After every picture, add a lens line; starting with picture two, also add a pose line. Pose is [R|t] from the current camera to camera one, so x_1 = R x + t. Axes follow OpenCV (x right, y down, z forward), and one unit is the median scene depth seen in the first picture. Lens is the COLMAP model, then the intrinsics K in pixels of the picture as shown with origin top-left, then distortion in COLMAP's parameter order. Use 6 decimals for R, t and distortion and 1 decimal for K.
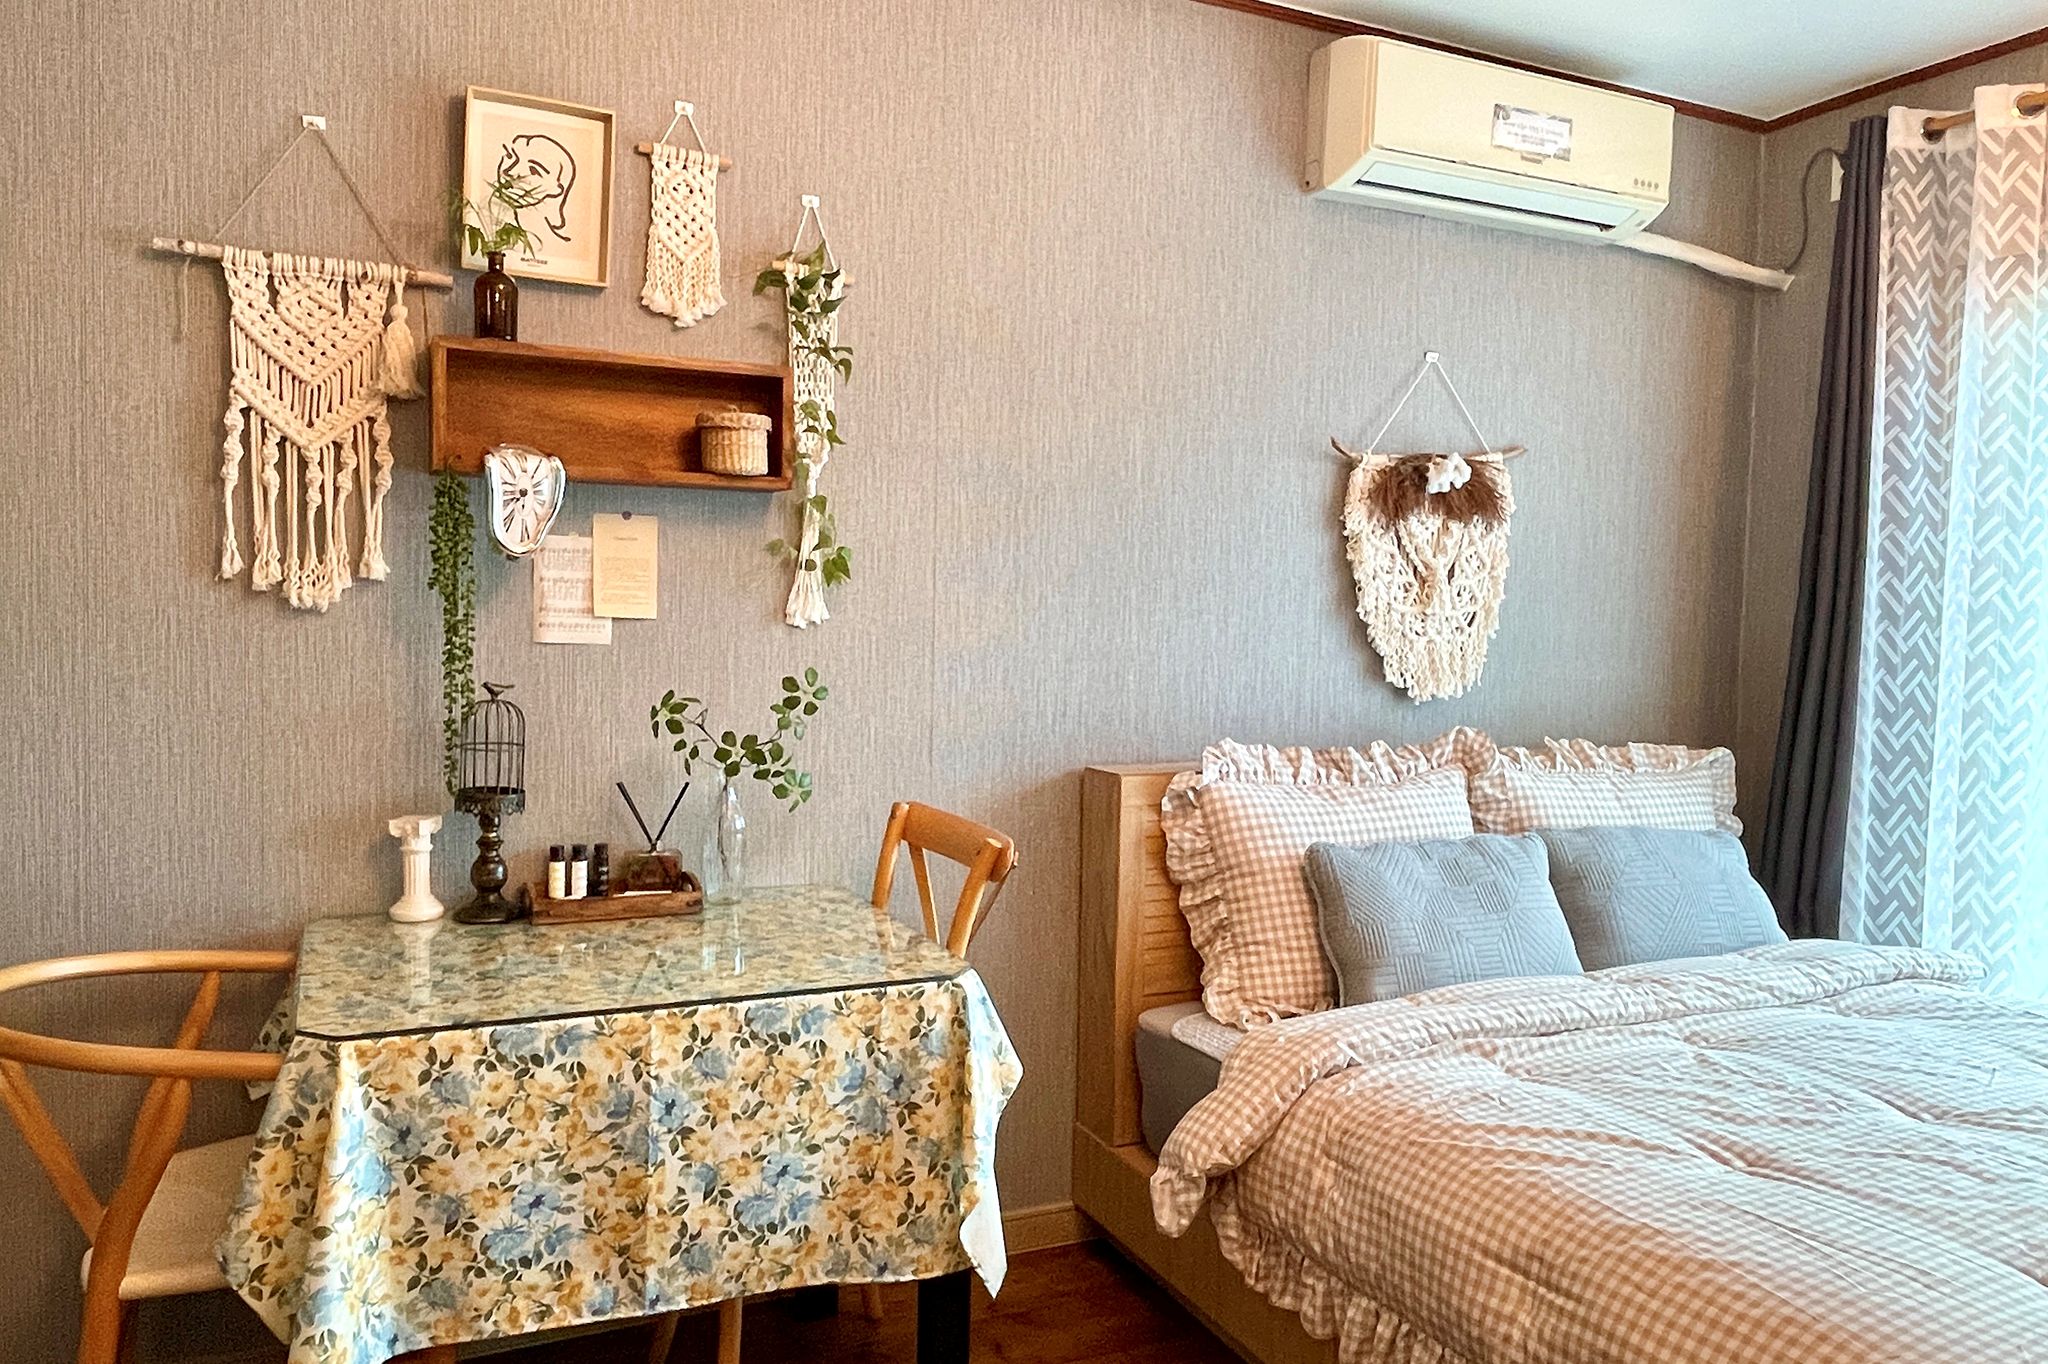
lens RADIAL K [[1419.2, 0, 1024.0], [0, 1419.2, 682.0], [0, 0, 1]] dist [0.024853, -0.028926]
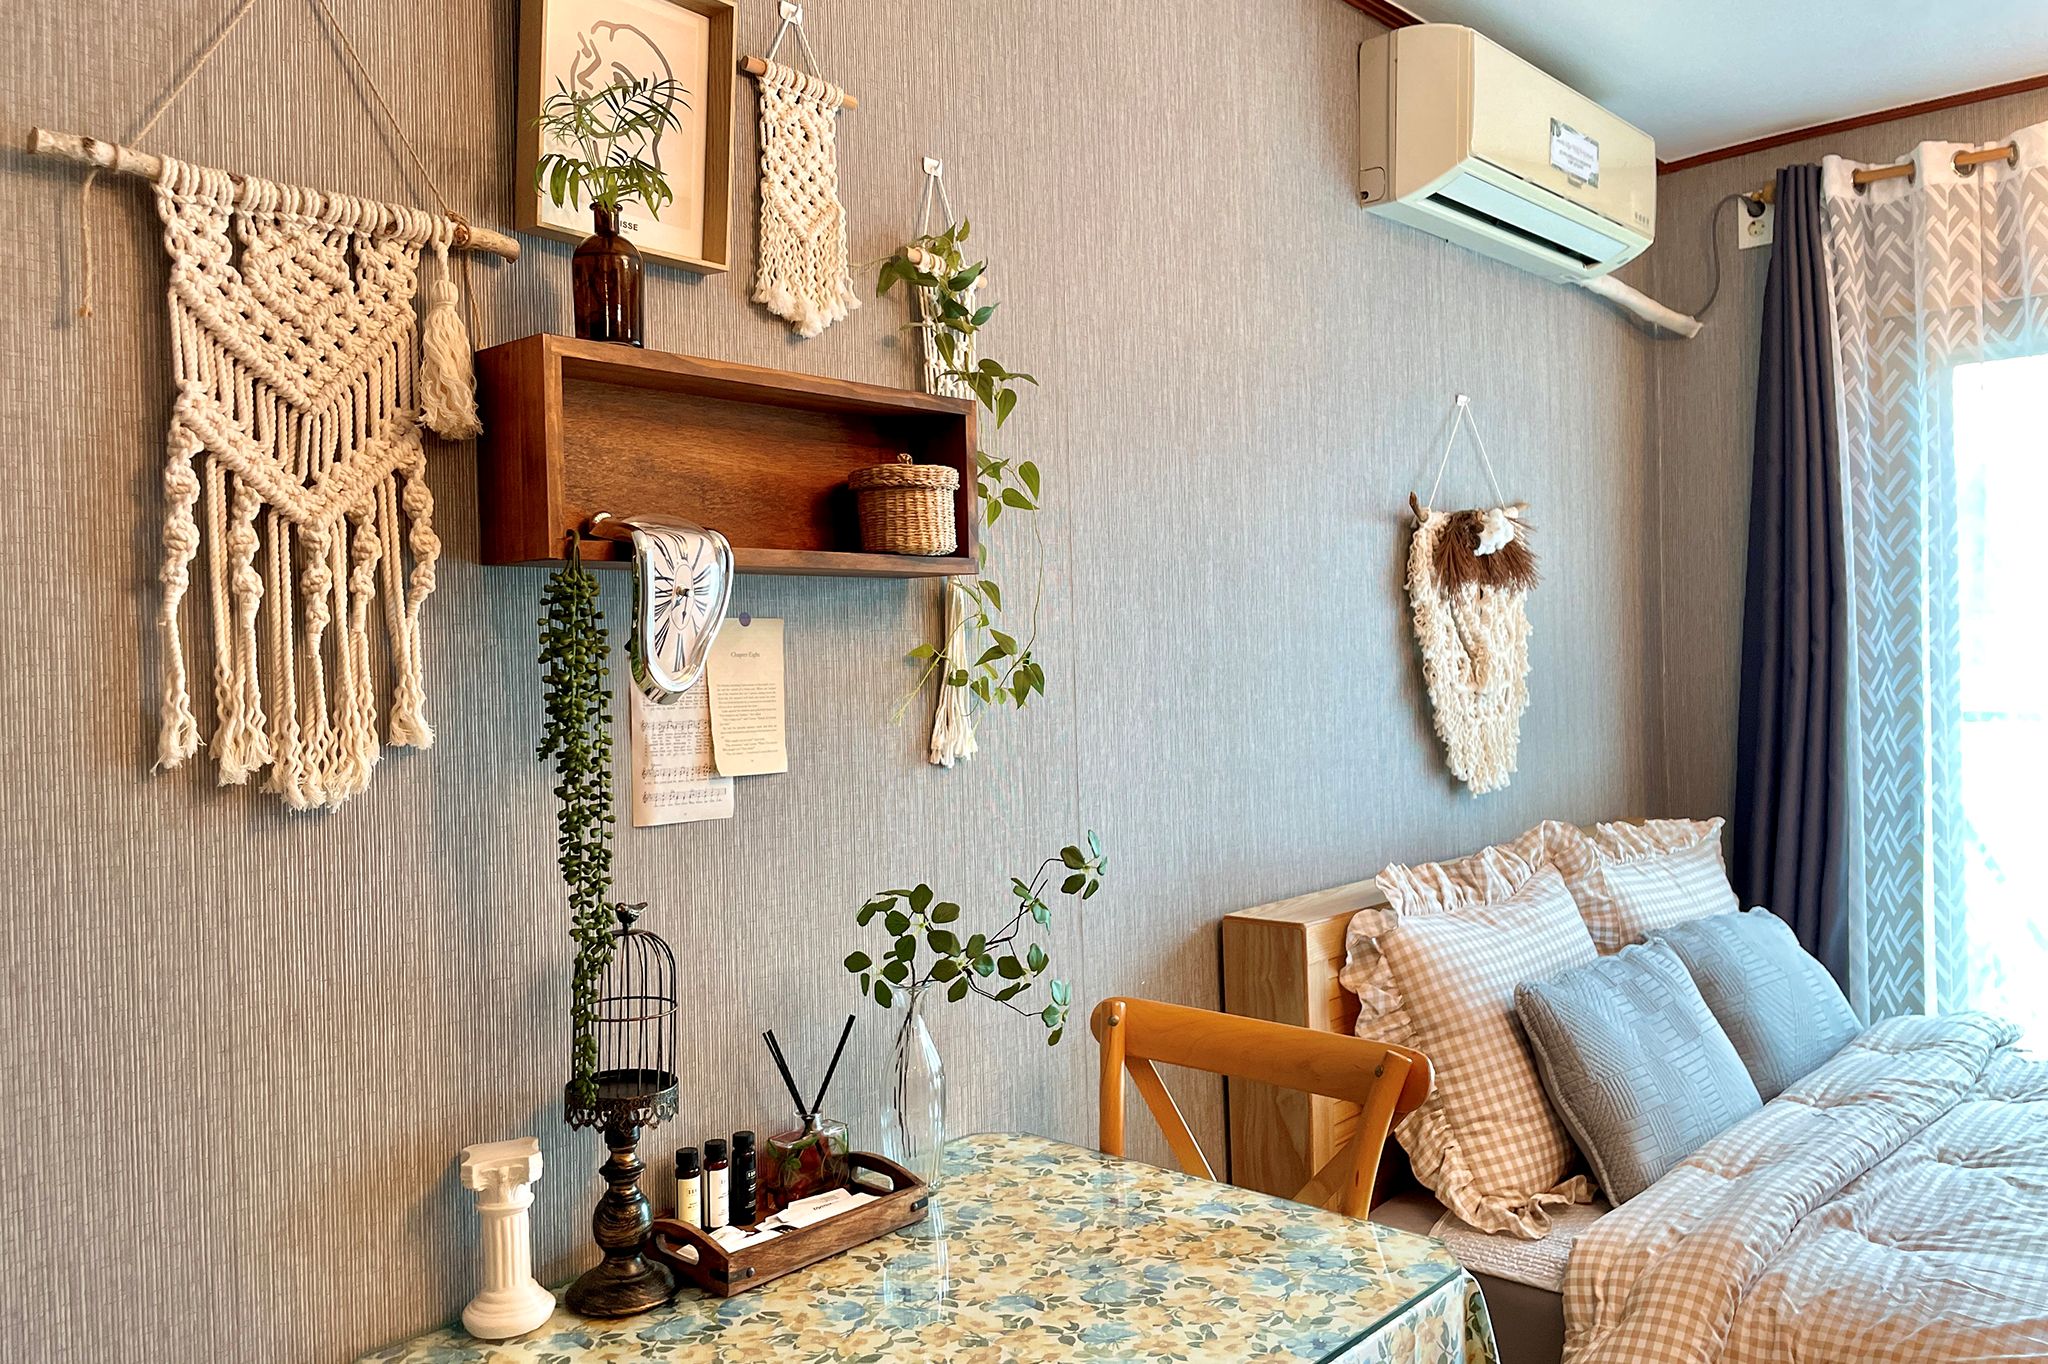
lens RADIAL K [[1533.6, 0, 1024.0], [0, 1533.6, 682.0], [0, 0, 1]] dist [0.105161, -0.134573]
pose [[0.923037, -0.050913, 0.381326, -0.435980], [0.067348, 0.997282, -0.029871, -0.058961], [-0.378769, 0.053254, 0.923958, 0.298641]]
